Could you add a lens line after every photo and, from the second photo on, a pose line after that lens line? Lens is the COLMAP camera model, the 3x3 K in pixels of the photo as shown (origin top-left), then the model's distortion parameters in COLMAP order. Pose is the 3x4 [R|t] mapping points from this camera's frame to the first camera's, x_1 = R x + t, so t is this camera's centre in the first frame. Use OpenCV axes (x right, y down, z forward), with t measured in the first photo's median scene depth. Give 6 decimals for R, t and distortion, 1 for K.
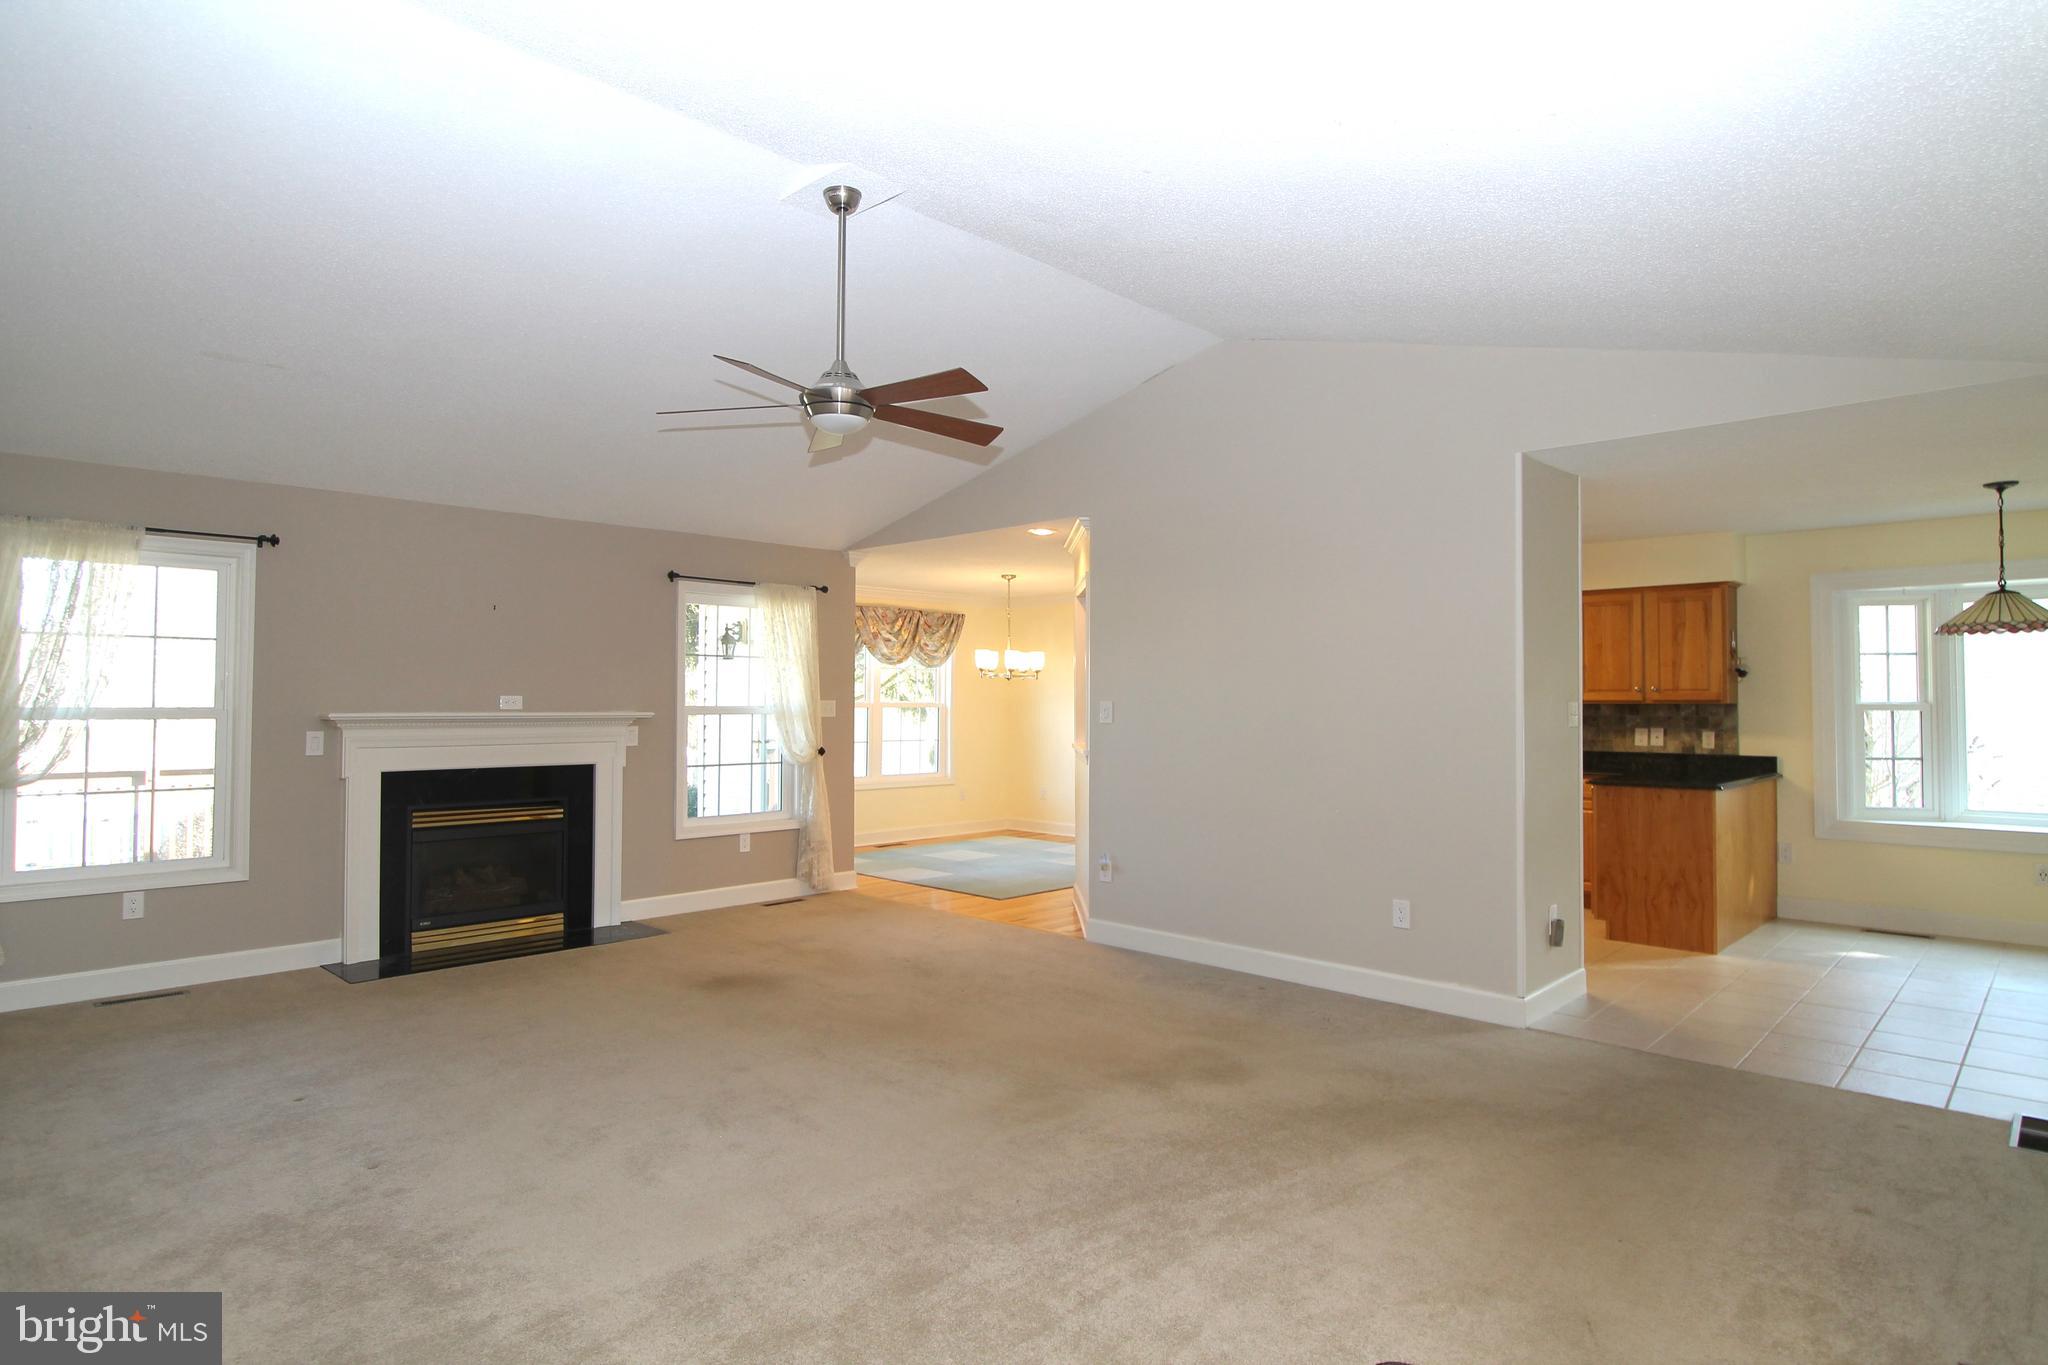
lens RADIAL K [[1123.8, 0, 1023.0], [0, 1123.8, 682.4], [0, 0, 1]] dist [0.000635, 0.000493]
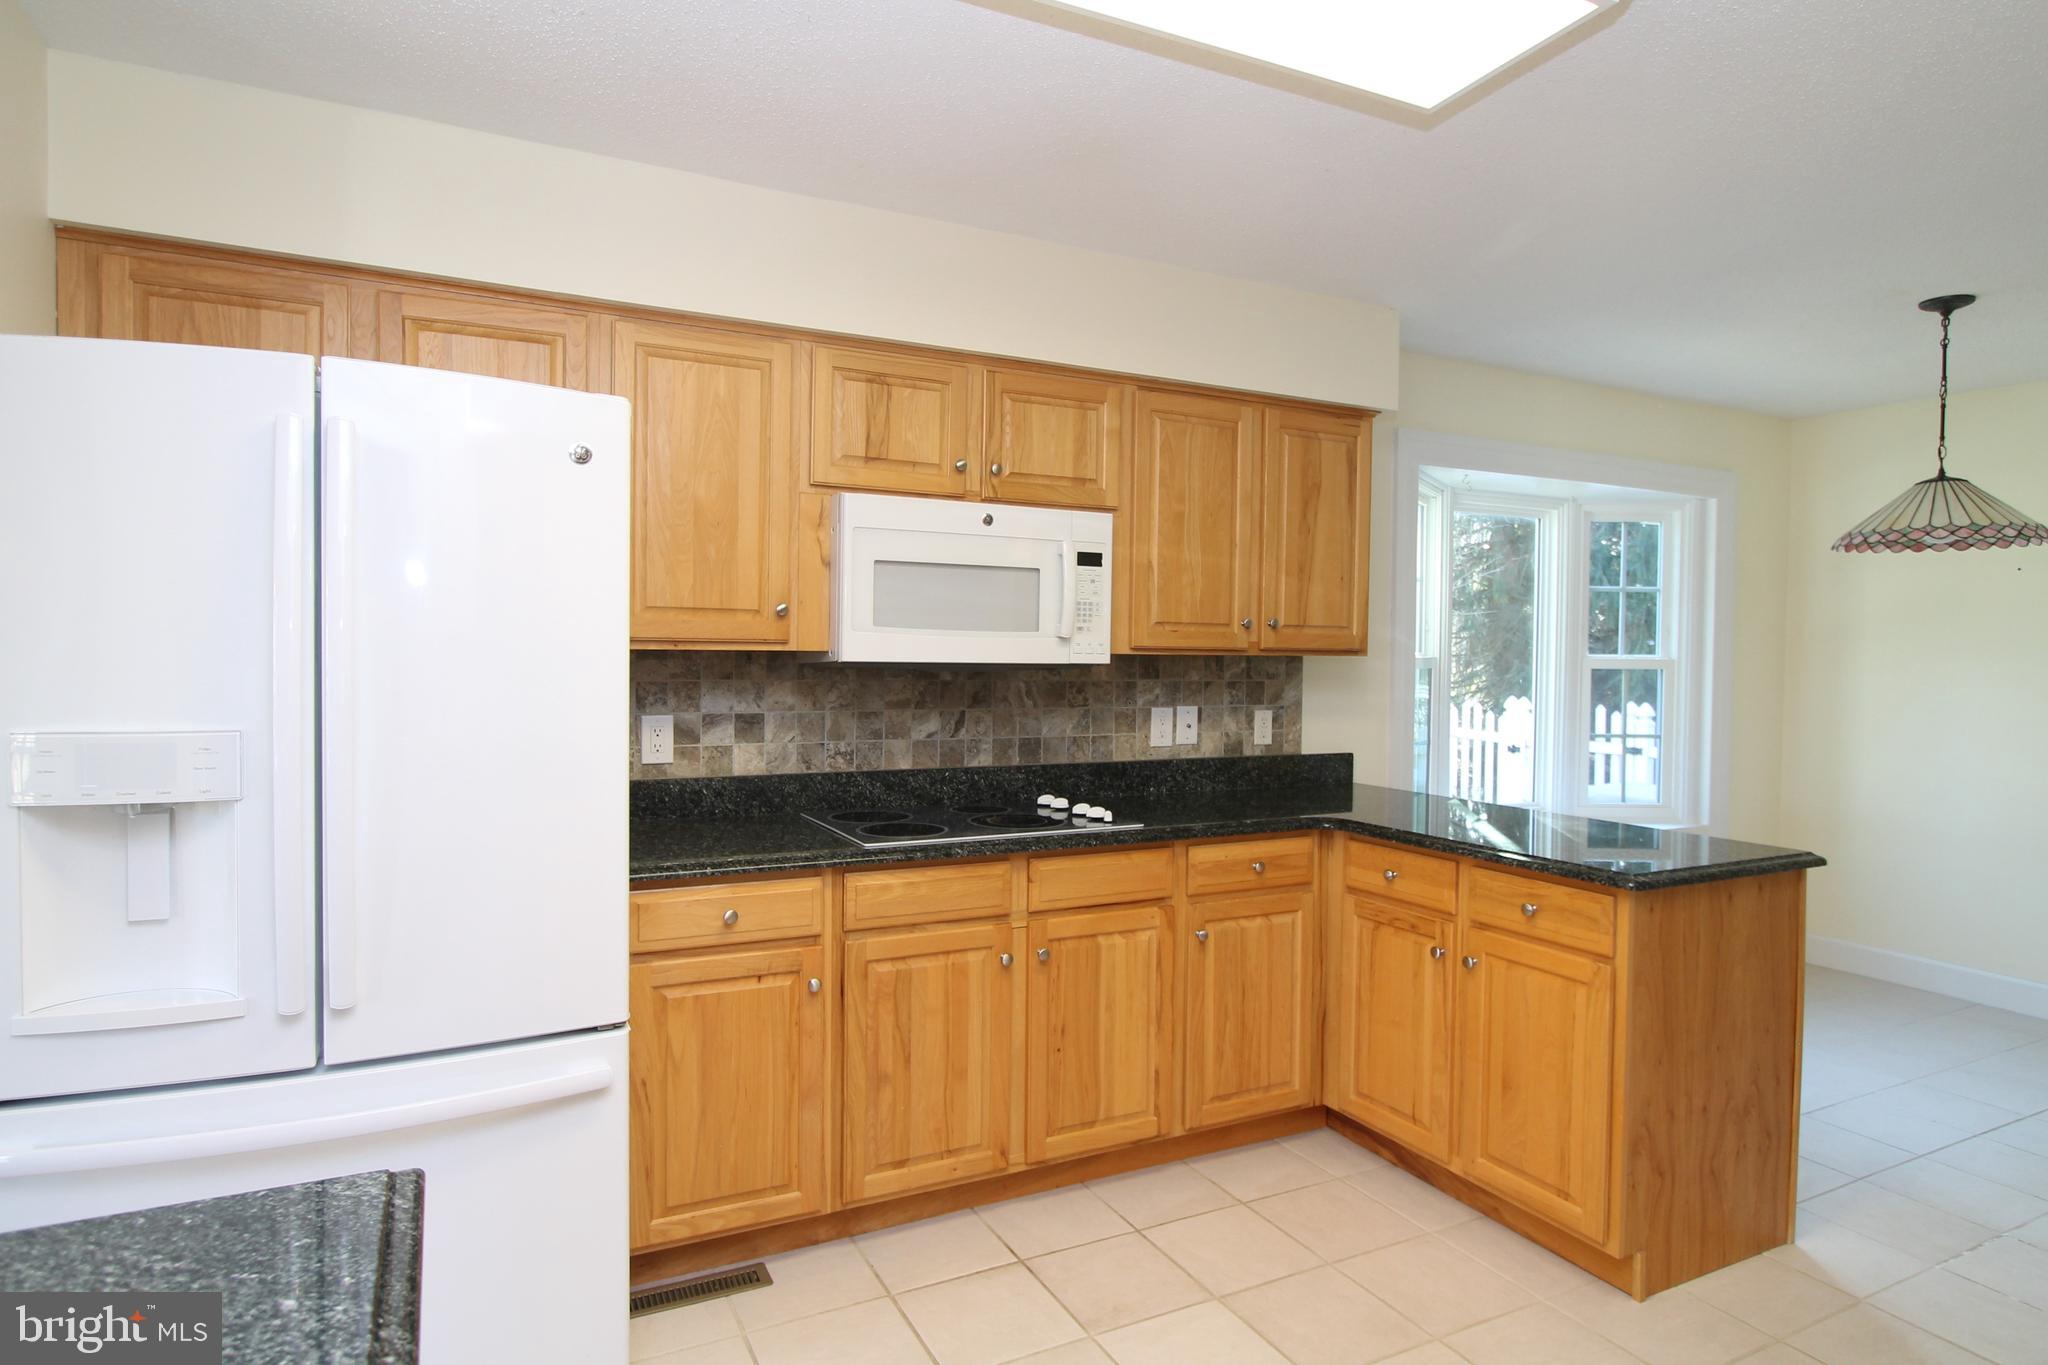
lens RADIAL K [[1123.8, 0, 1021.3], [0, 1123.8, 679.2], [0, 0, 1]] dist [0.000635, 0.000493]
pose [[0.339269, -0.016067, 0.940552, 0.096054], [-0.028586, 0.999216, 0.027380, 0.018842], [-0.940255, -0.036176, 0.338543, 0.940203]]
